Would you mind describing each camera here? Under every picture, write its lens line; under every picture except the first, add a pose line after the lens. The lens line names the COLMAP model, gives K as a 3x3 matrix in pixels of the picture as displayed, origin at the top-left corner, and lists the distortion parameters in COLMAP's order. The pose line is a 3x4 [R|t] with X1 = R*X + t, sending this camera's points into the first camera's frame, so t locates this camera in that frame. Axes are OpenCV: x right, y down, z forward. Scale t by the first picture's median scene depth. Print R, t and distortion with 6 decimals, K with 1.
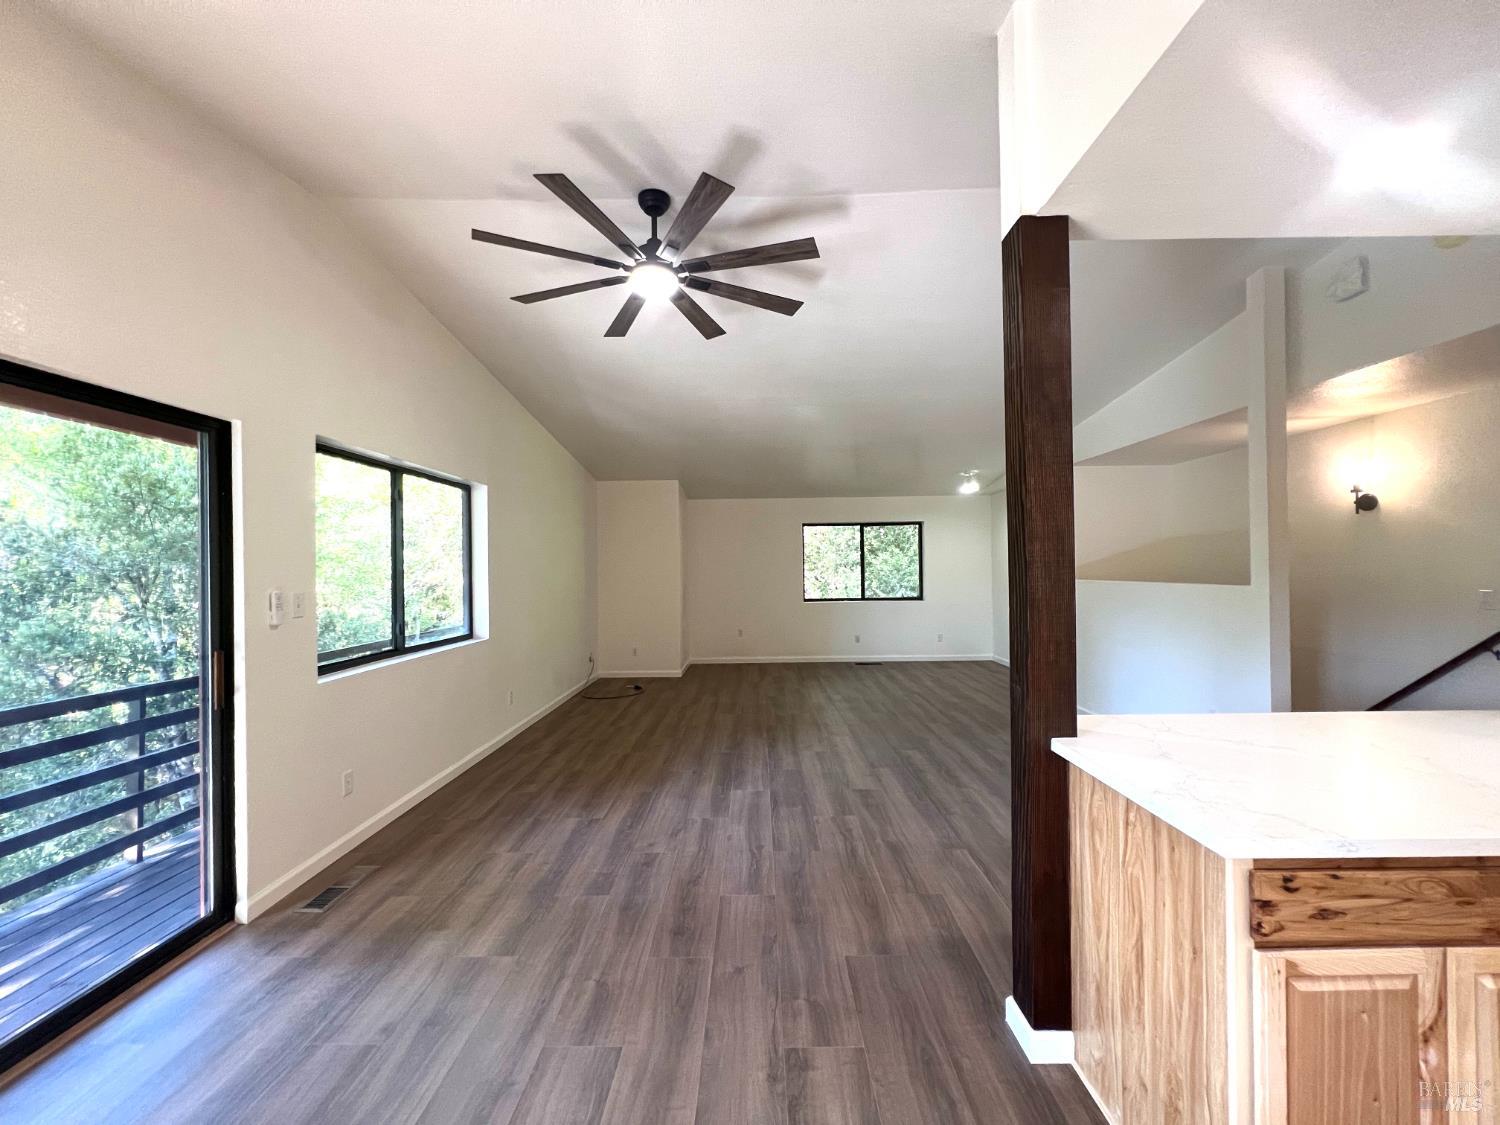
lens RADIAL K [[601.0, 0, 754.0], [0, 601.0, 568.6], [0, 0, 1]] dist [-0.003926, 0.000736]
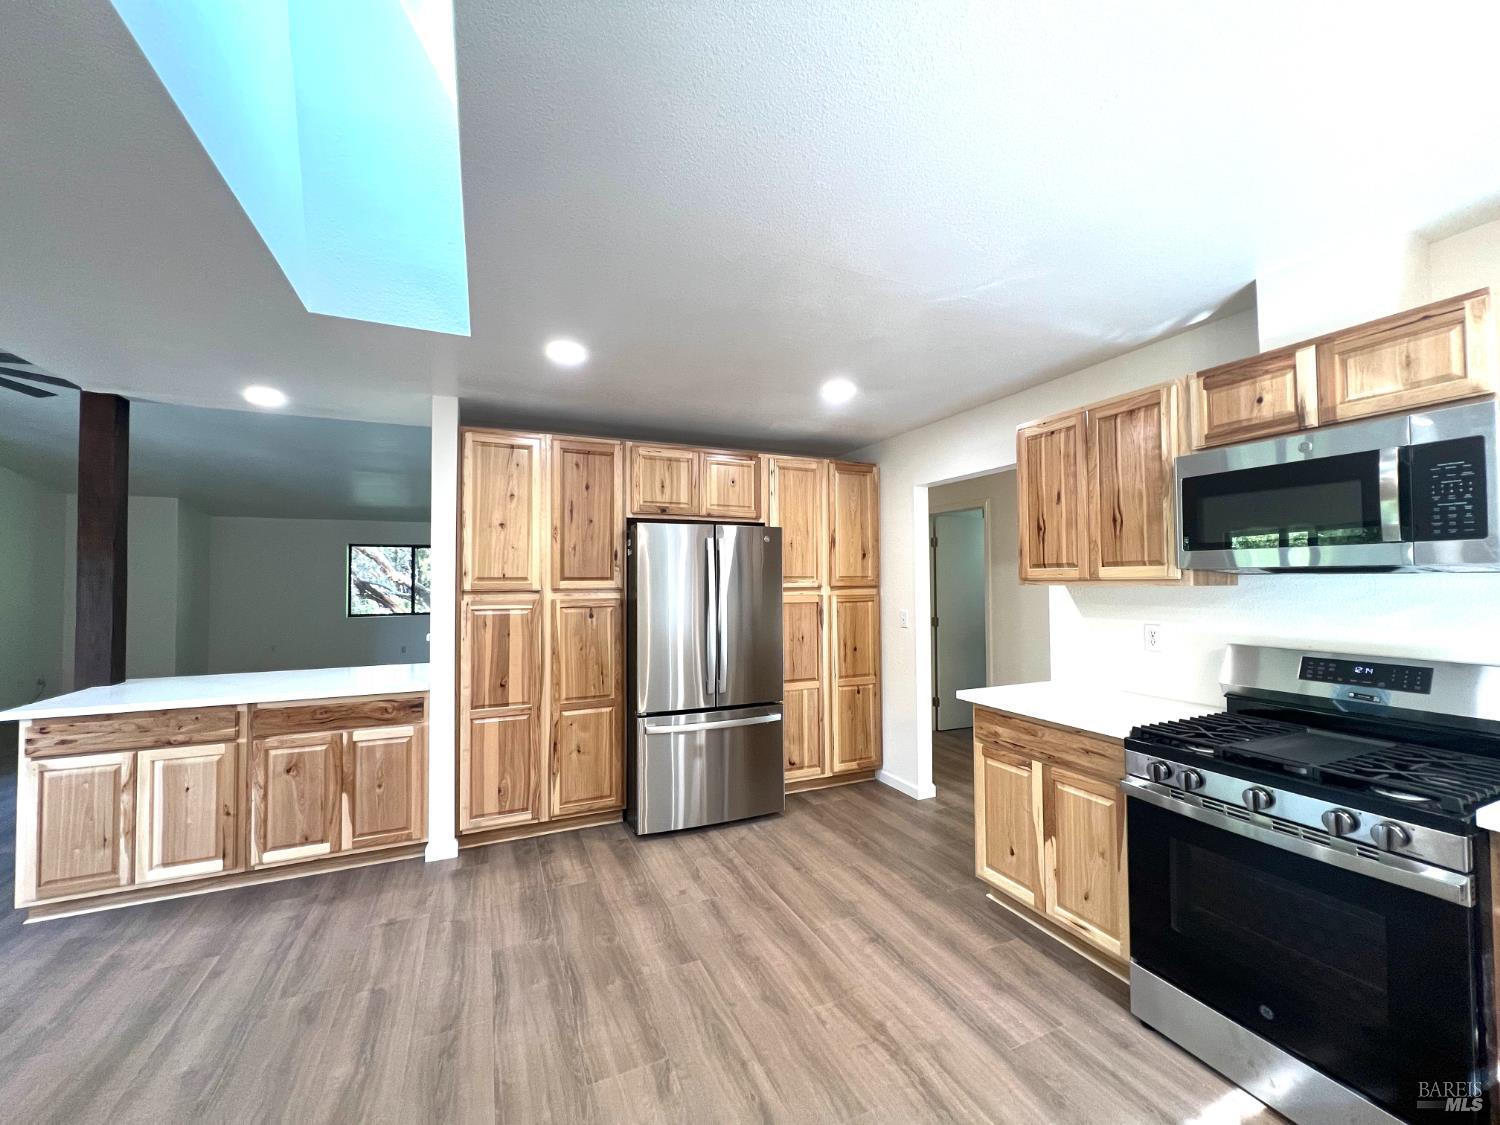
lens RADIAL K [[601.0, 0, 754.7], [0, 601.0, 565.6], [0, 0, 1]] dist [-0.003926, 0.000736]
pose [[0.908737, 0.015324, 0.417089, 1.230013], [-0.002441, 0.999504, -0.031402, -0.020015], [-0.417363, 0.027518, 0.908323, -1.144099]]
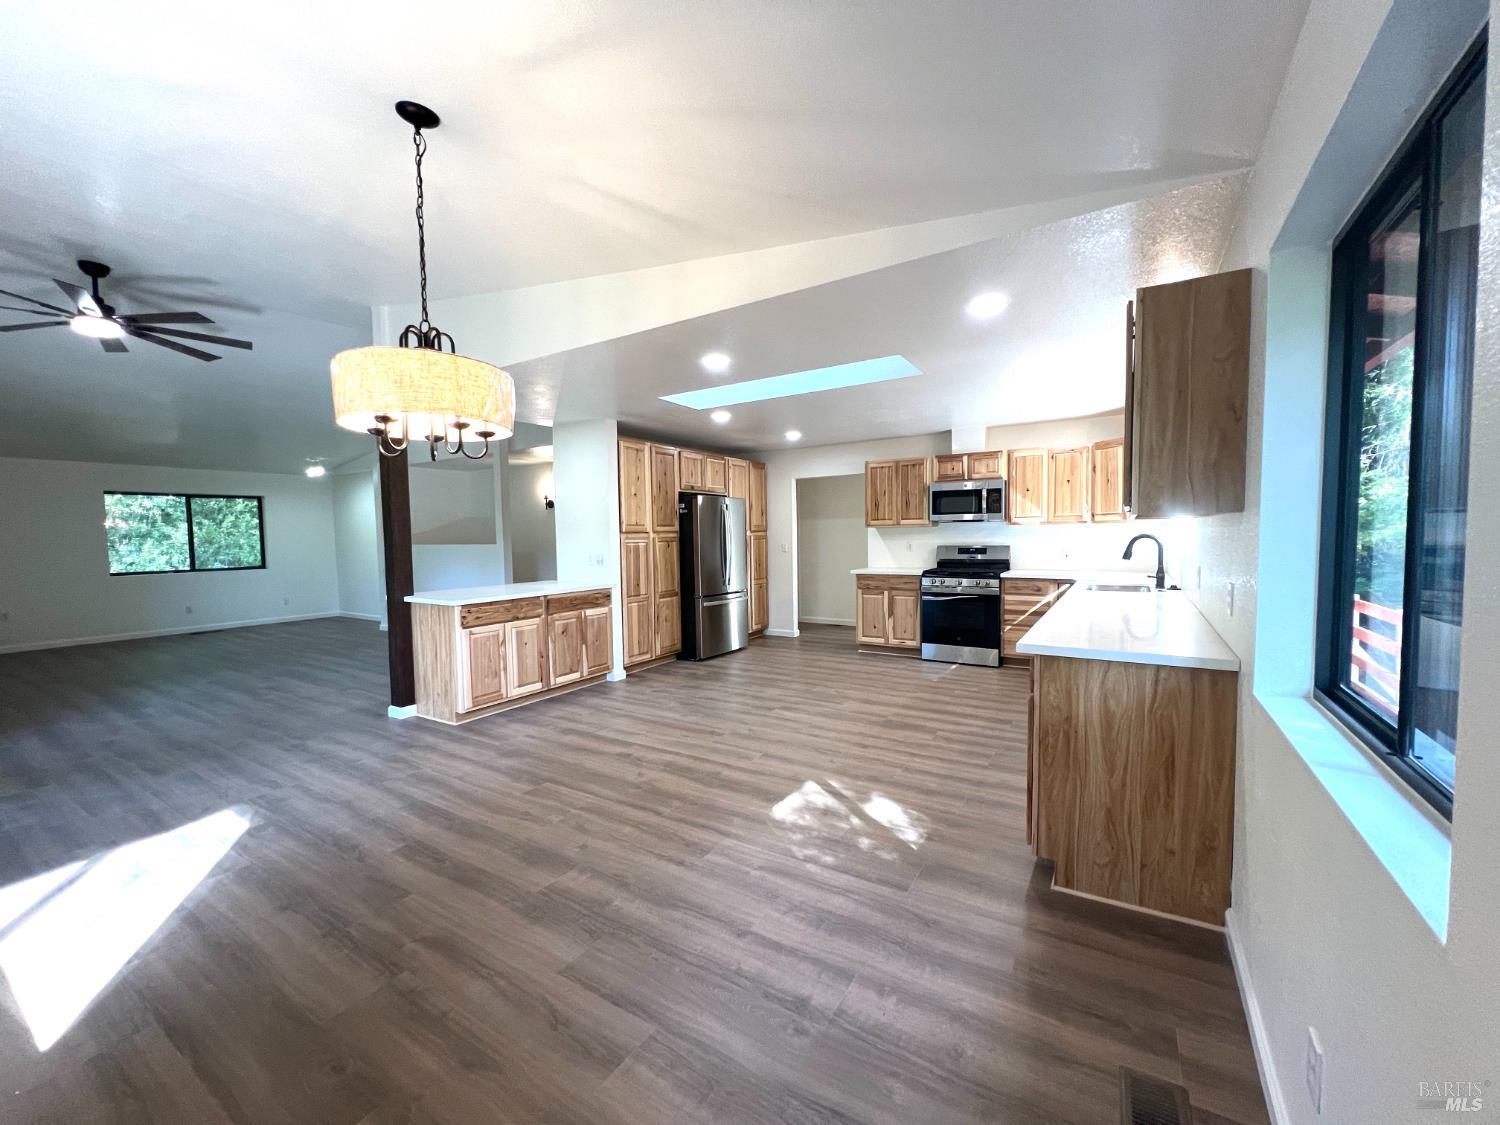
lens RADIAL K [[601.0, 0, 754.3], [0, 601.0, 565.5], [0, 0, 1]] dist [-0.003926, 0.000736]
pose [[0.523769, -0.042844, 0.850782, -0.758468], [0.010770, 0.998988, 0.043677, 0.036297], [-0.851792, -0.013713, 0.523701, -1.368799]]
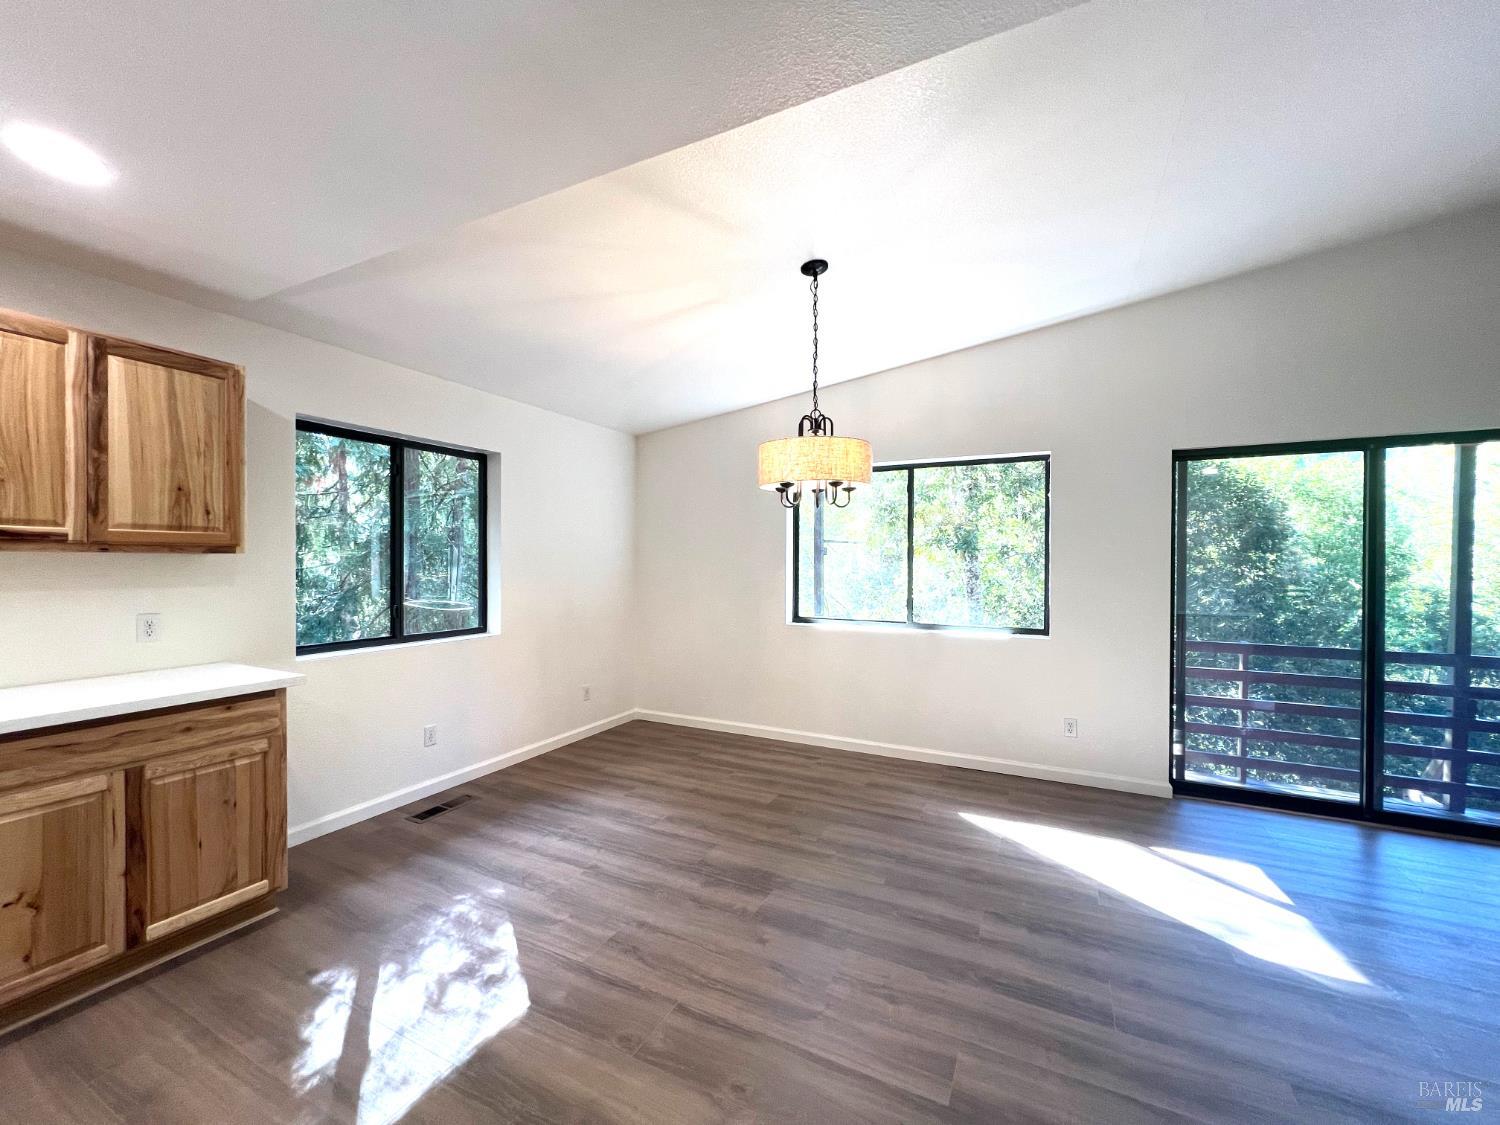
lens RADIAL K [[601.0, 0, 753.4], [0, 601.0, 565.7], [0, 0, 1]] dist [-0.003926, 0.000736]
pose [[-0.443613, 0.016824, -0.896061, 0.978949], [0.000566, 0.999829, 0.018492, 0.006186], [0.896218, 0.007696, -0.443546, -0.008108]]
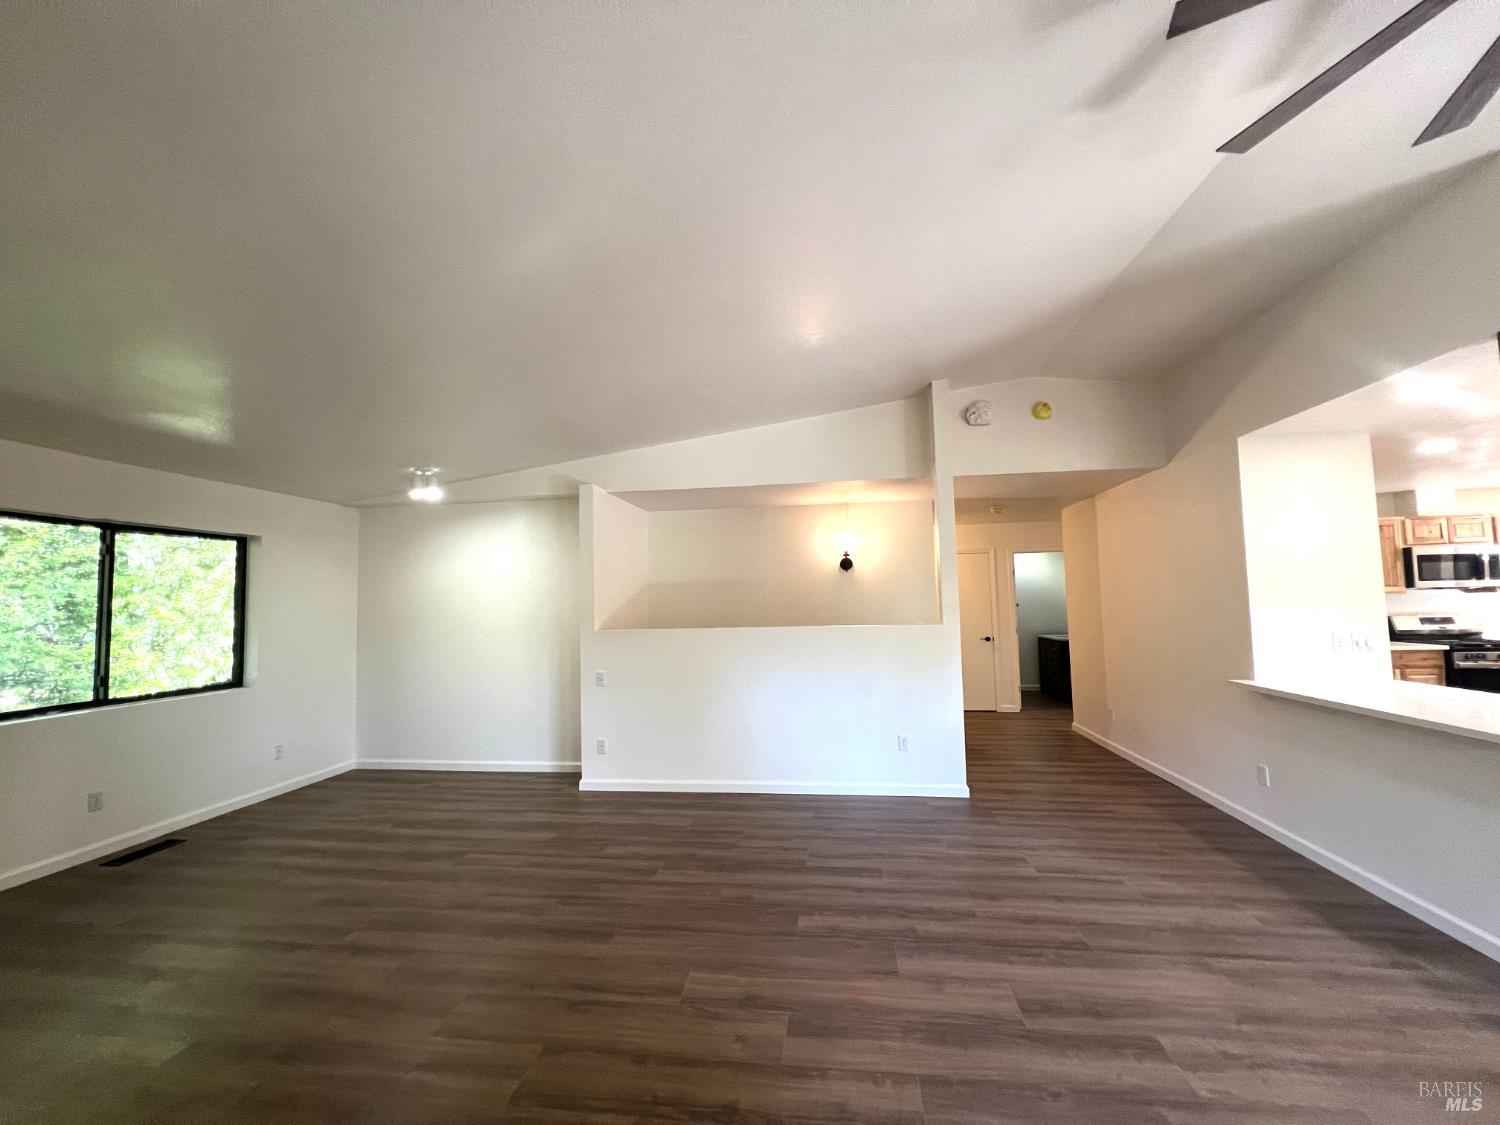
lens RADIAL K [[601.0, 0, 749.9], [0, 601.0, 567.3], [0, 0, 1]] dist [-0.003926, 0.000736]
pose [[0.128656, 0.070261, 0.989197, -0.774682], [0.023526, 0.996990, -0.073875, -0.009539], [-0.991410, 0.032777, 0.126616, 2.076590]]
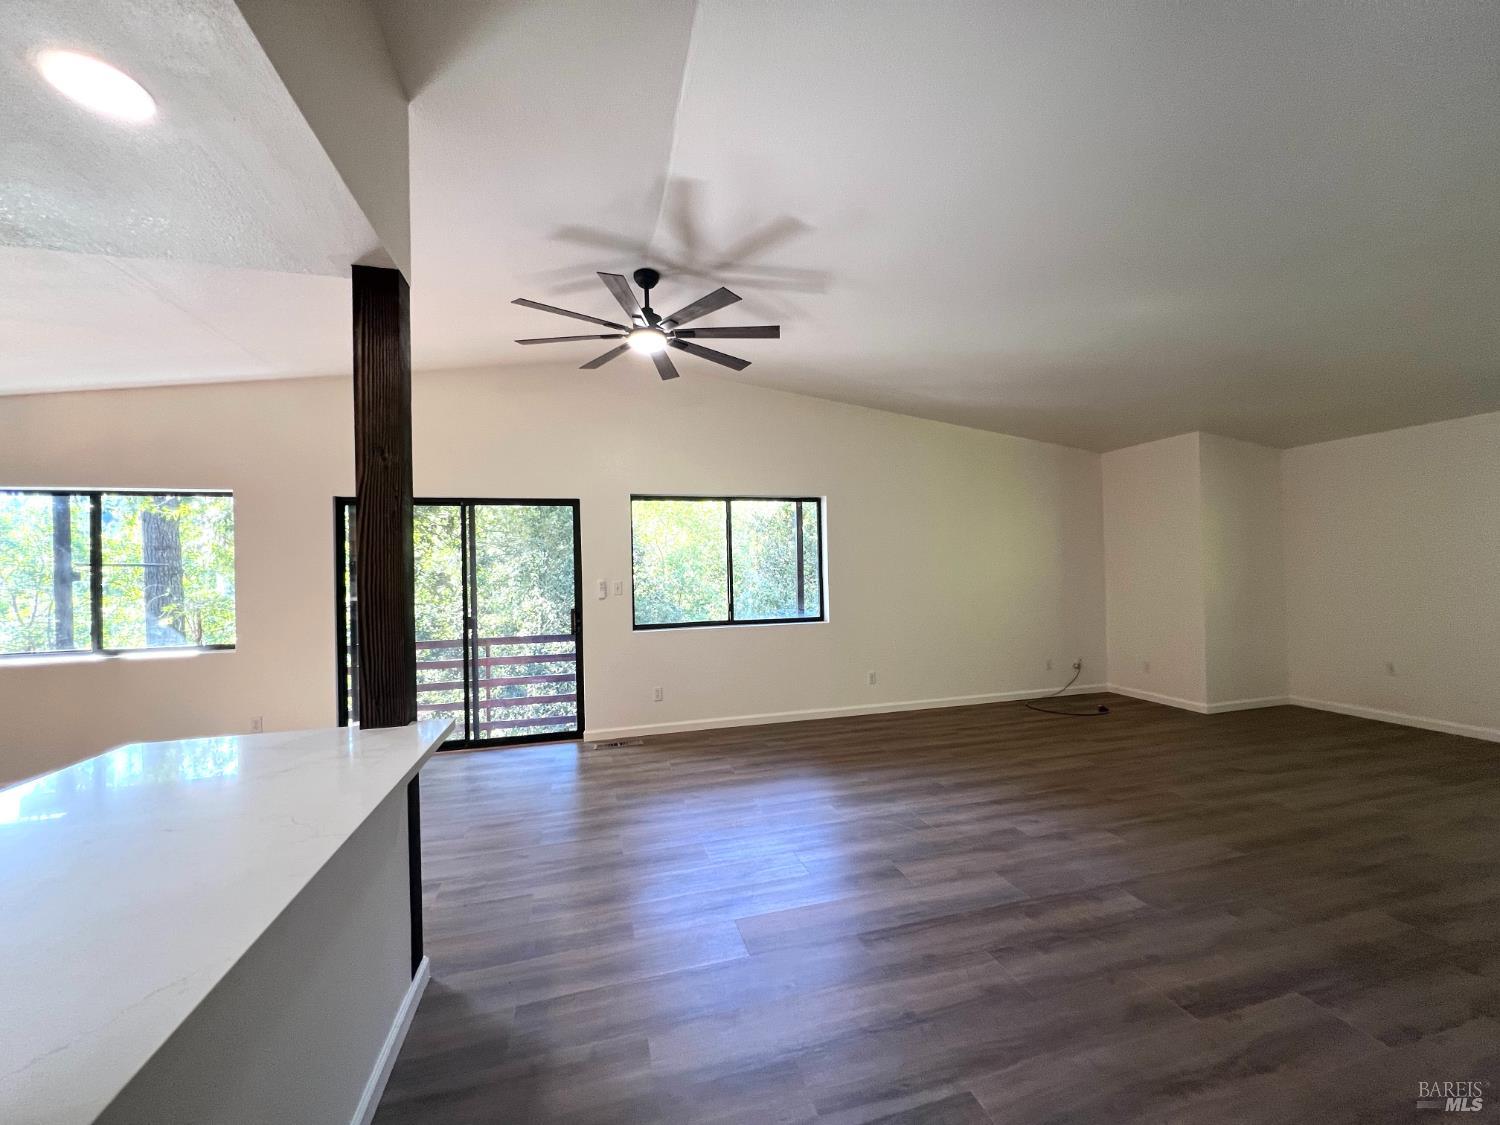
lens RADIAL K [[601.0, 0, 752.9], [0, 601.0, 564.7], [0, 0, 1]] dist [-0.003926, 0.000736]
pose [[0.278569, -0.004512, -0.960406, 1.471007], [0.016053, 0.999871, -0.000041, -0.004084], [0.960282, -0.015406, 0.278605, 1.132570]]
